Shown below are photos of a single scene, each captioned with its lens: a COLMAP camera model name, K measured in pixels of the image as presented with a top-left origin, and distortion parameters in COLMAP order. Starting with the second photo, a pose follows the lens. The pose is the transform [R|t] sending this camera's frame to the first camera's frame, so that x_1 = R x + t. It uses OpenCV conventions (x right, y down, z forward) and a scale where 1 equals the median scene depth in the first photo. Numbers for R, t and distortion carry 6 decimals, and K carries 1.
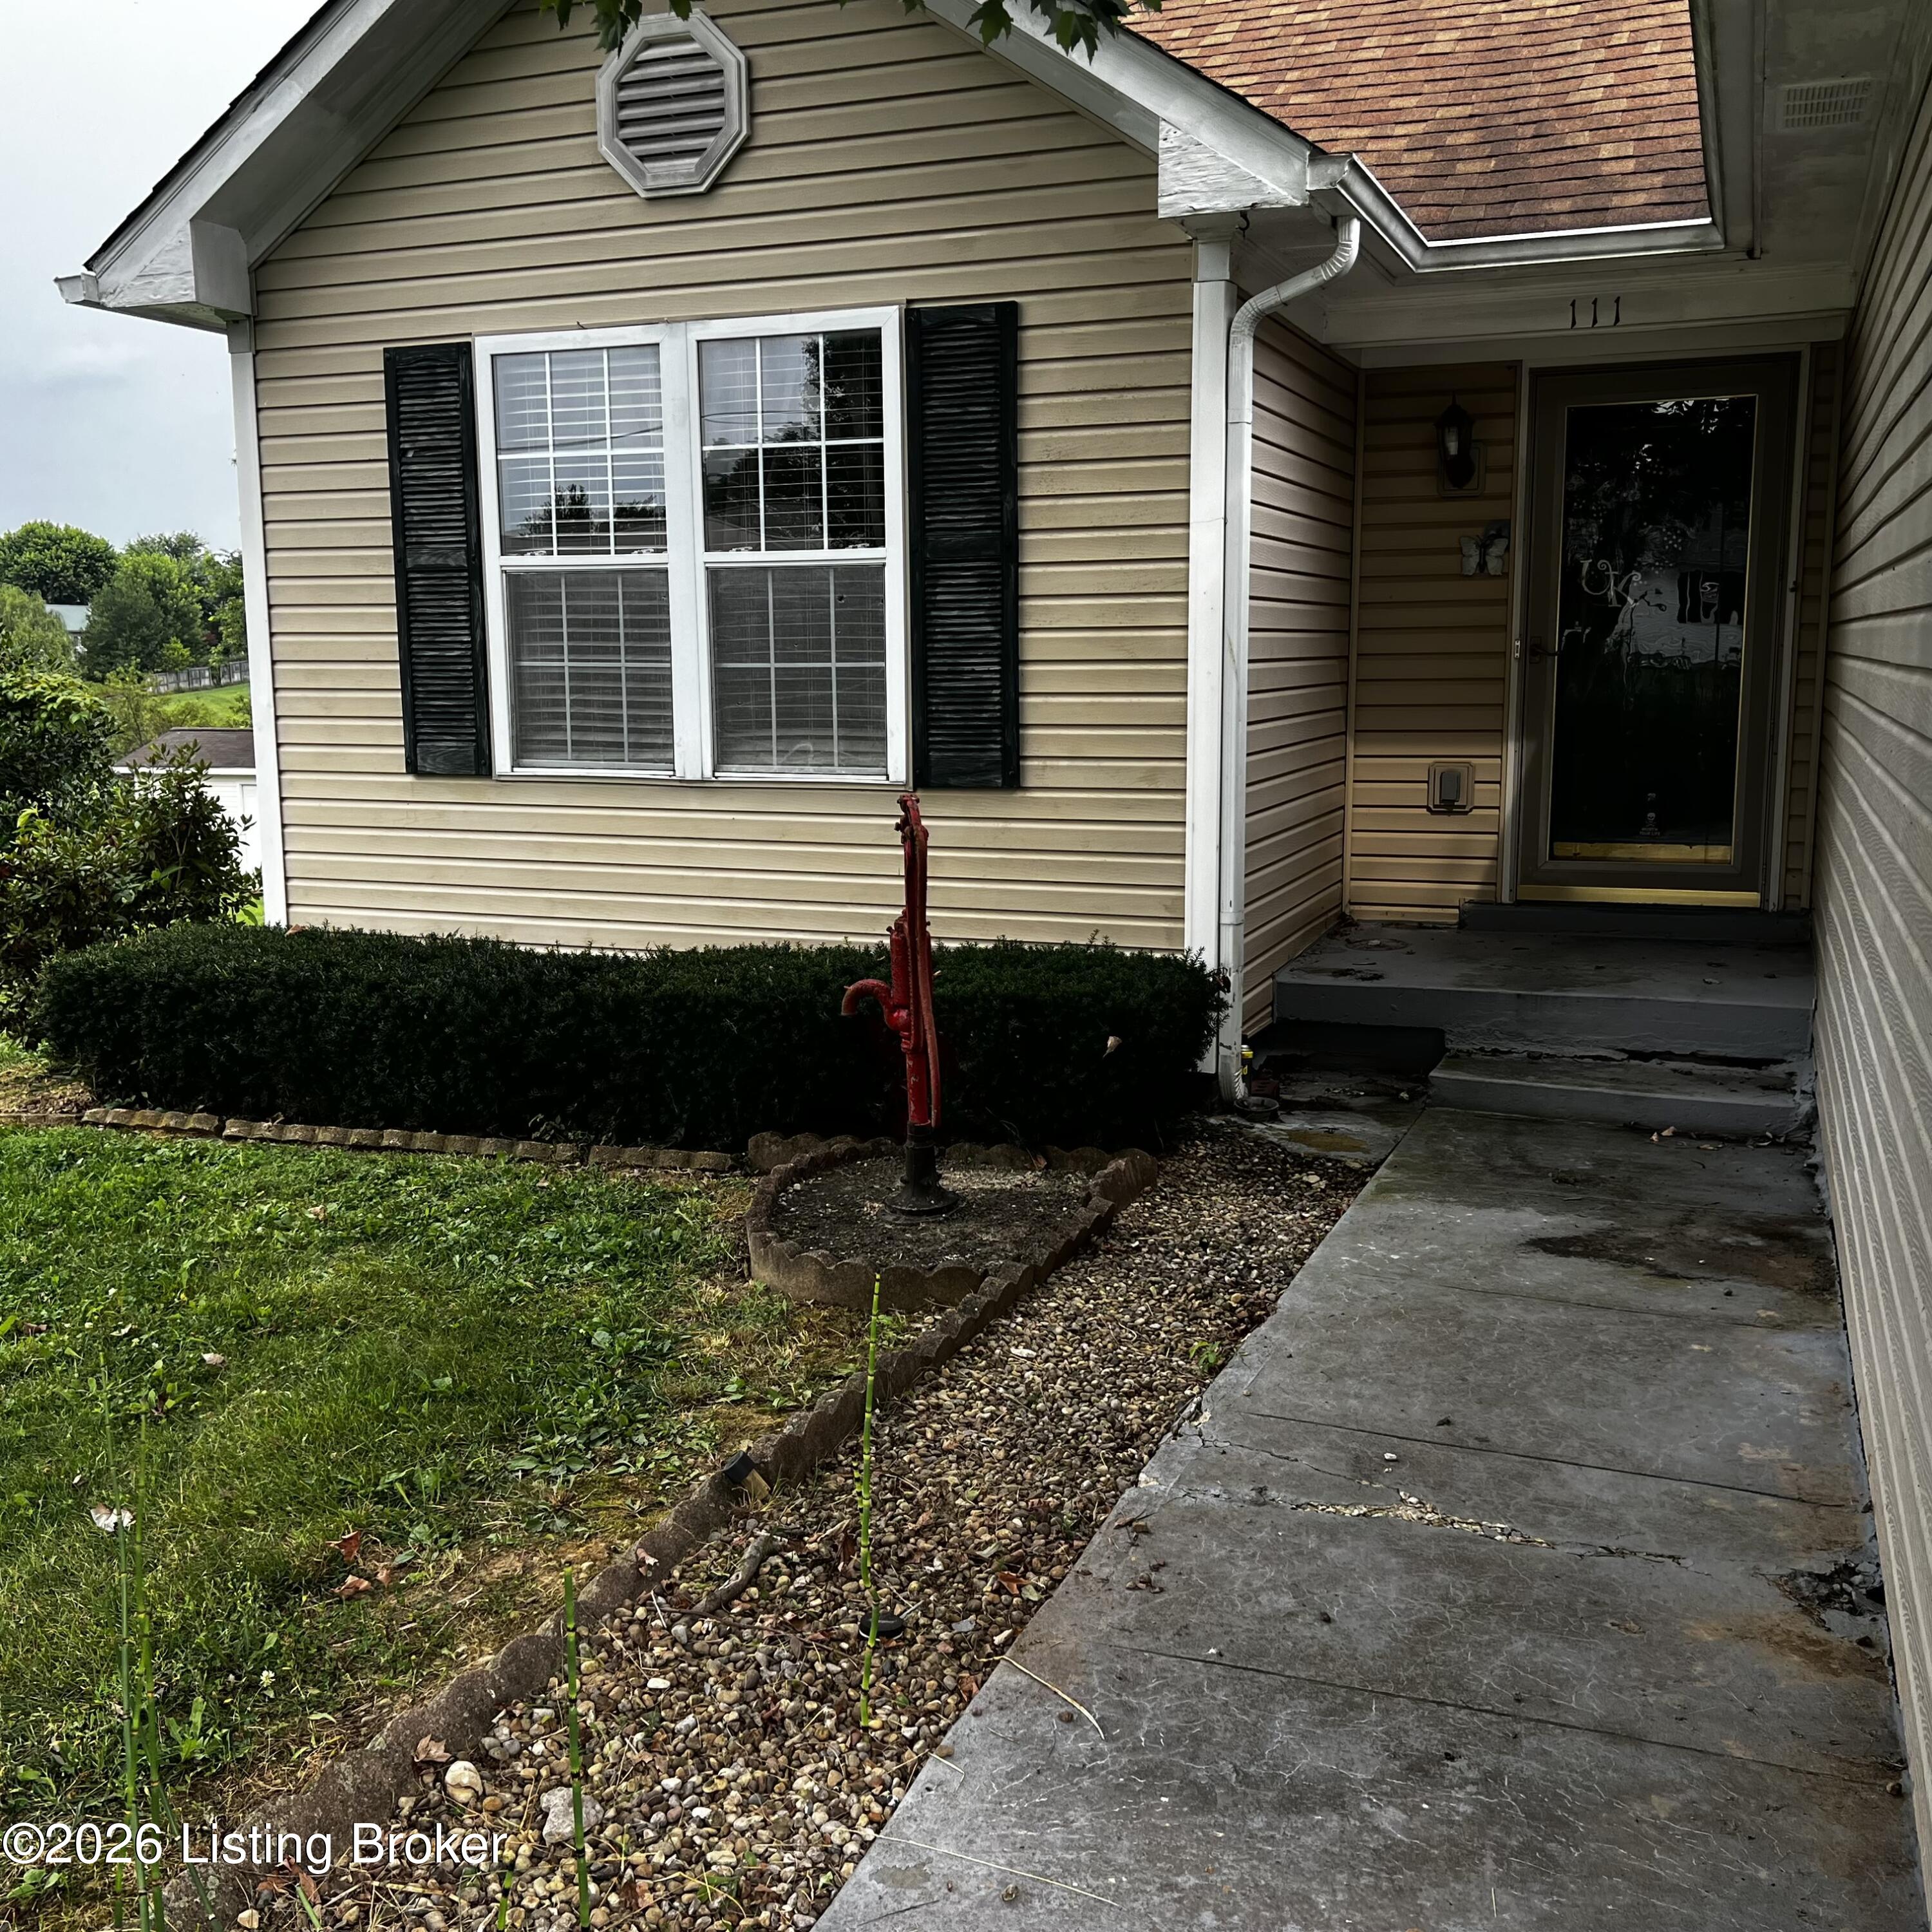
lens RADIAL K [[1966.5, 0, 907.3], [0, 1966.5, 964.4], [0, 0, 1]] dist [0.096466, -0.276793]
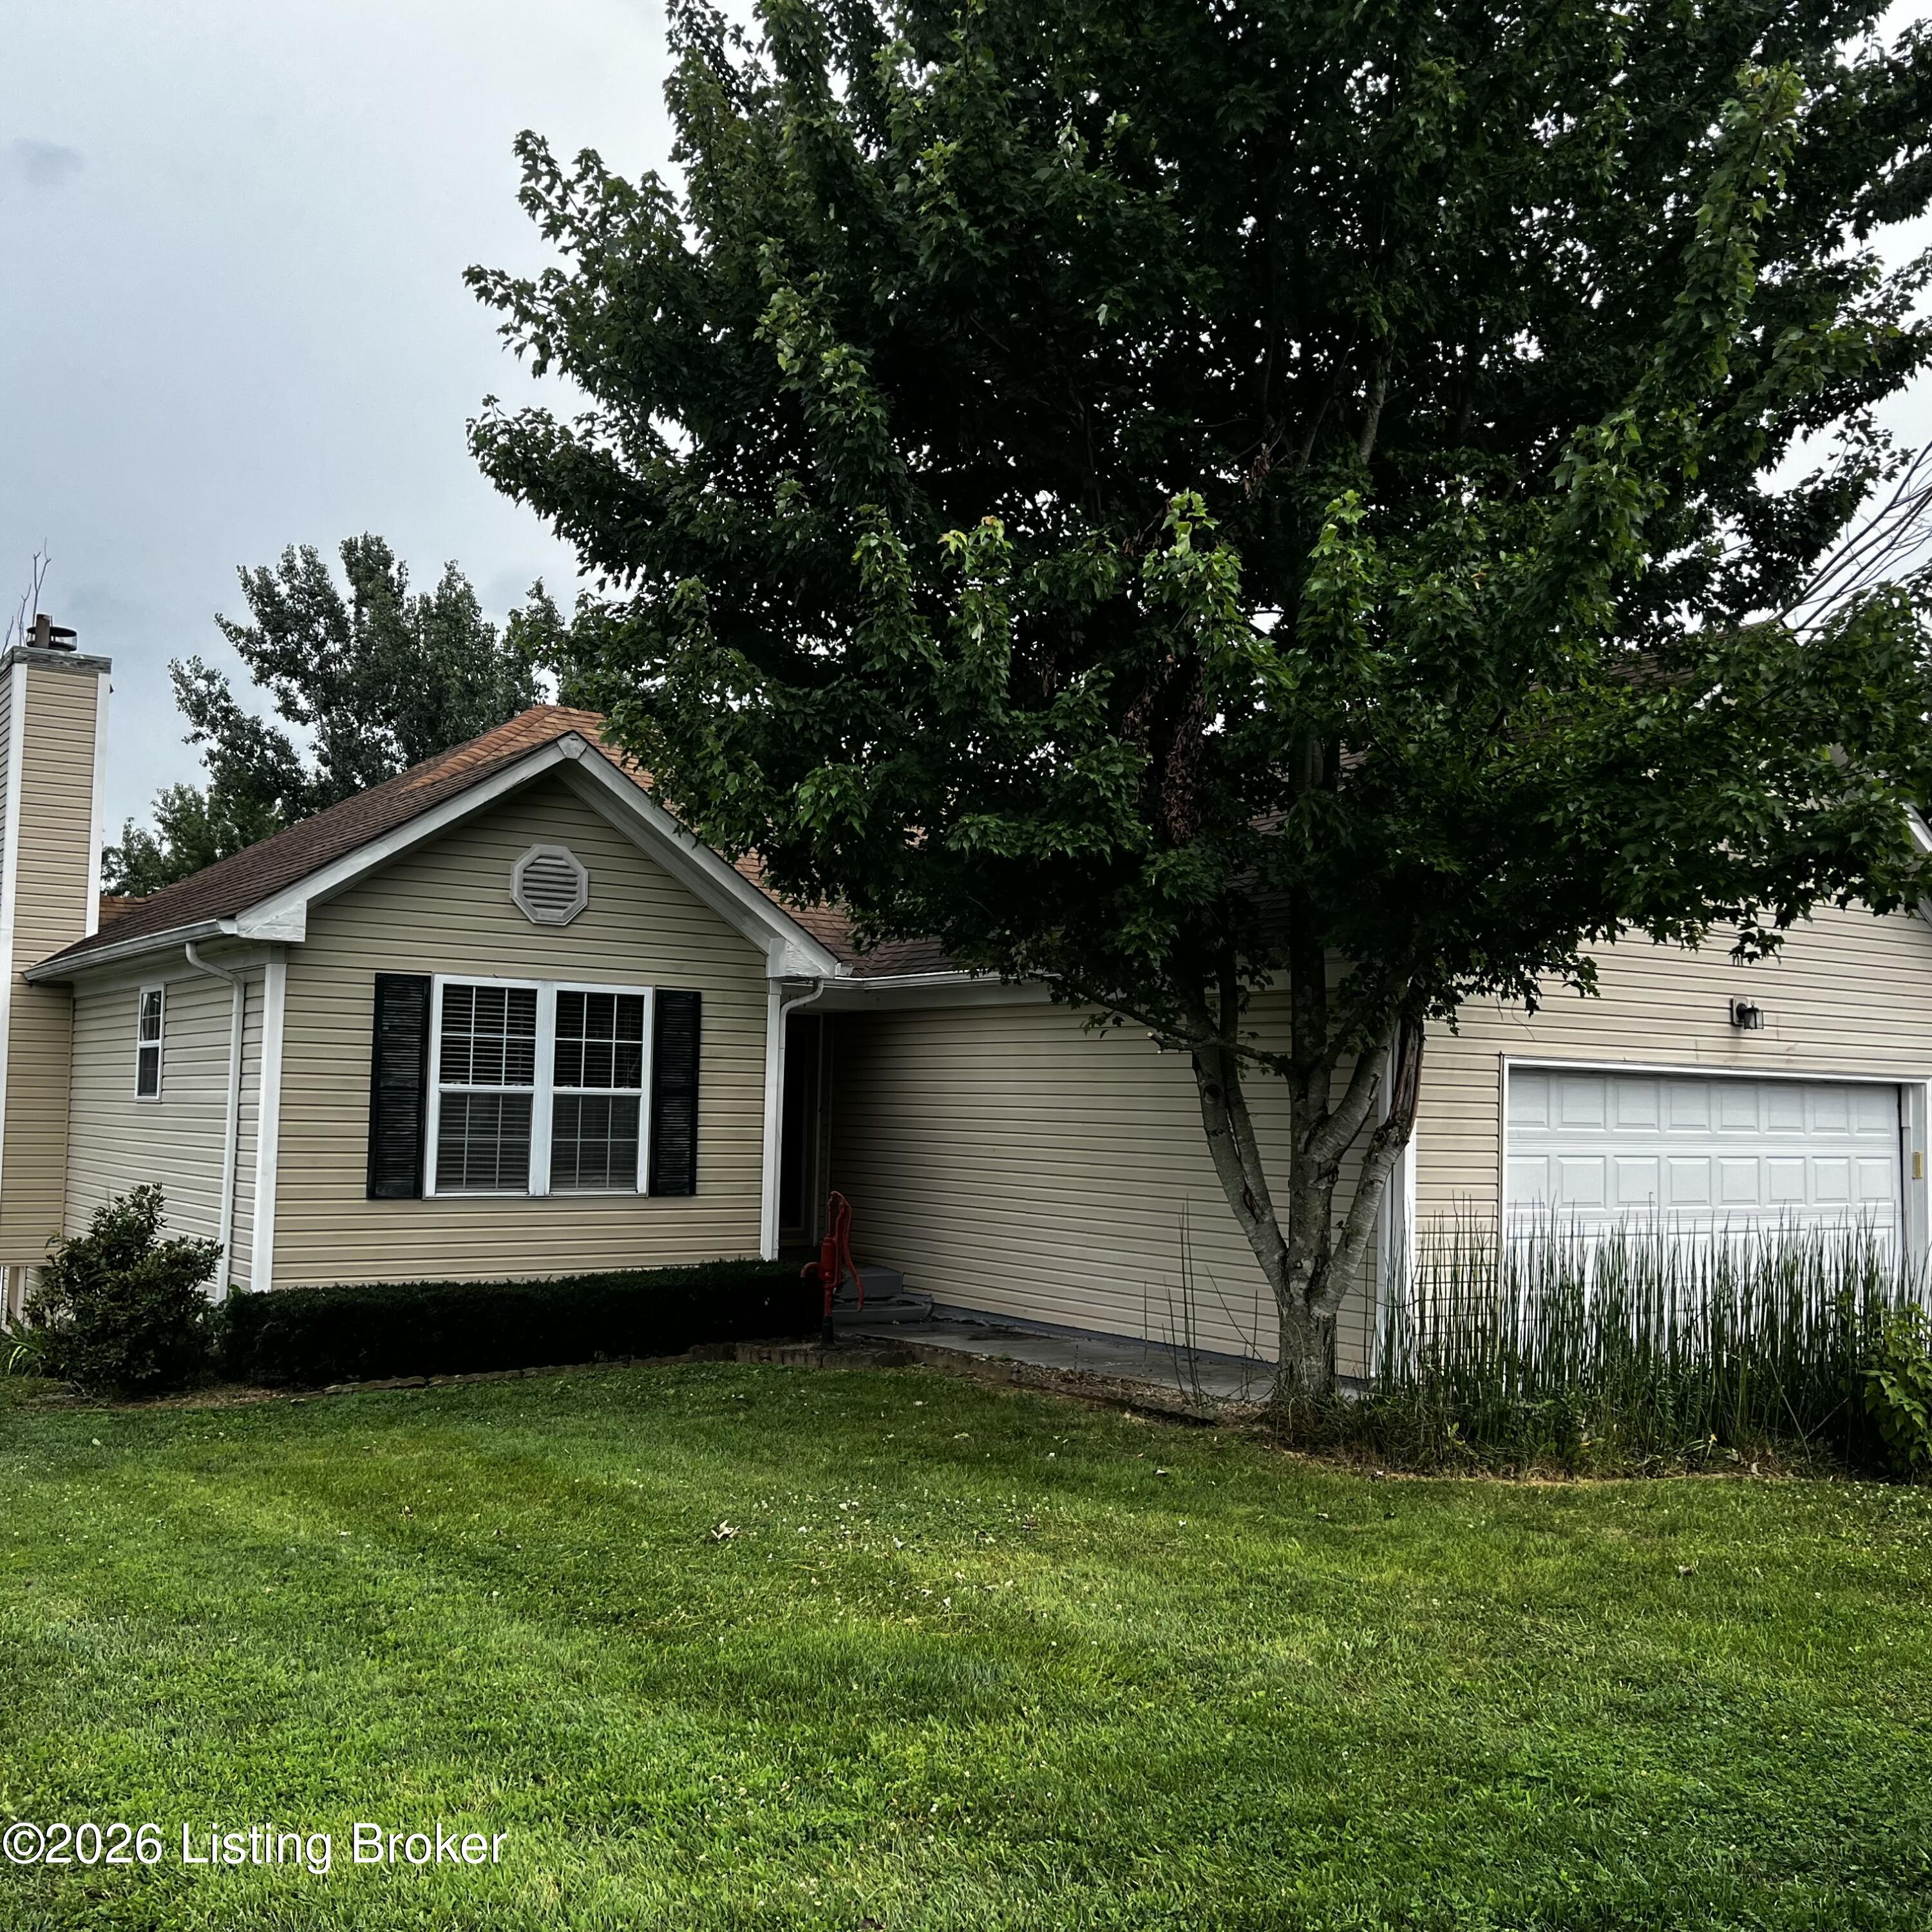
lens RADIAL K [[1925.4, 0, 993.0], [0, 1925.4, 967.0], [0, 0, 1]] dist [0.115333, -0.271935]
pose [[0.531575, 0.081019, 0.843127, -1.625661], [0.110547, 0.980264, -0.163895, 0.056048], [-0.839766, 0.180328, 0.512127, -0.474312]]
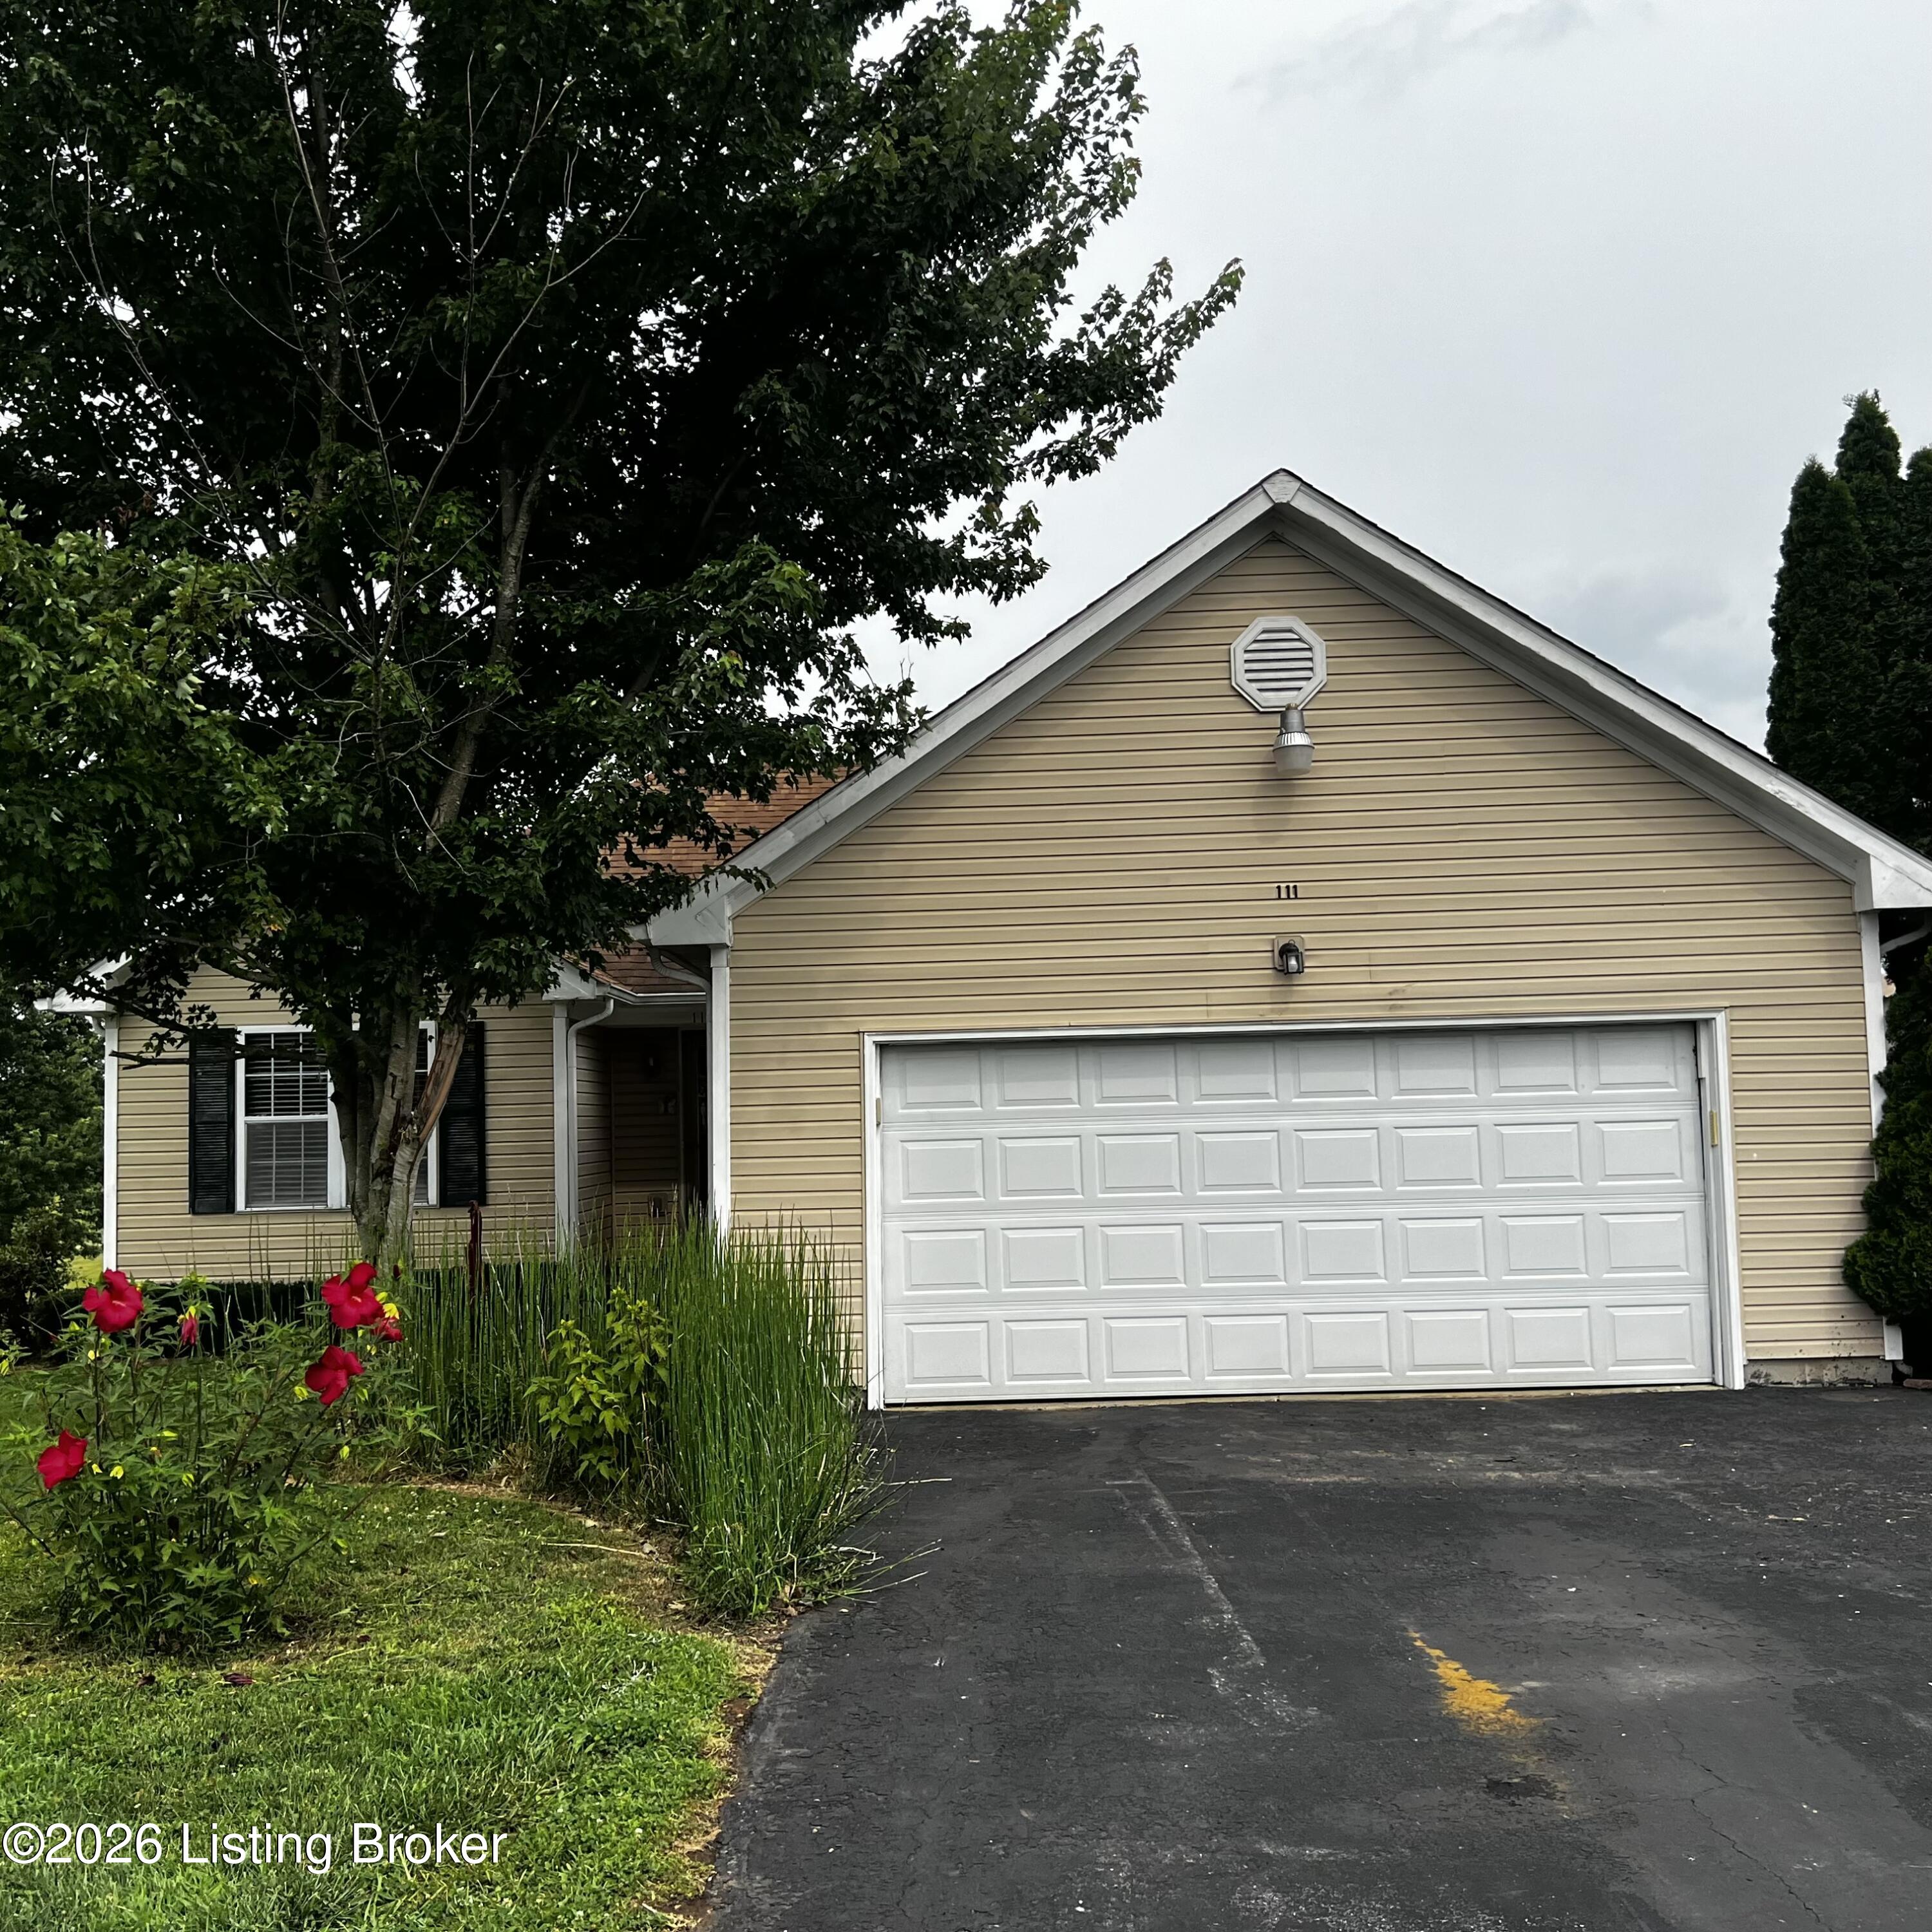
lens RADIAL K [[1935.9, 0, 965.6], [0, 1935.9, 945.9], [0, 0, 1]] dist [0.127450, -0.384375]
pose [[0.920086, 0.016630, 0.391364, -0.351672], [0.083834, 0.967589, -0.238208, 0.230765], [-0.382641, 0.251981, 0.888871, -1.502369]]
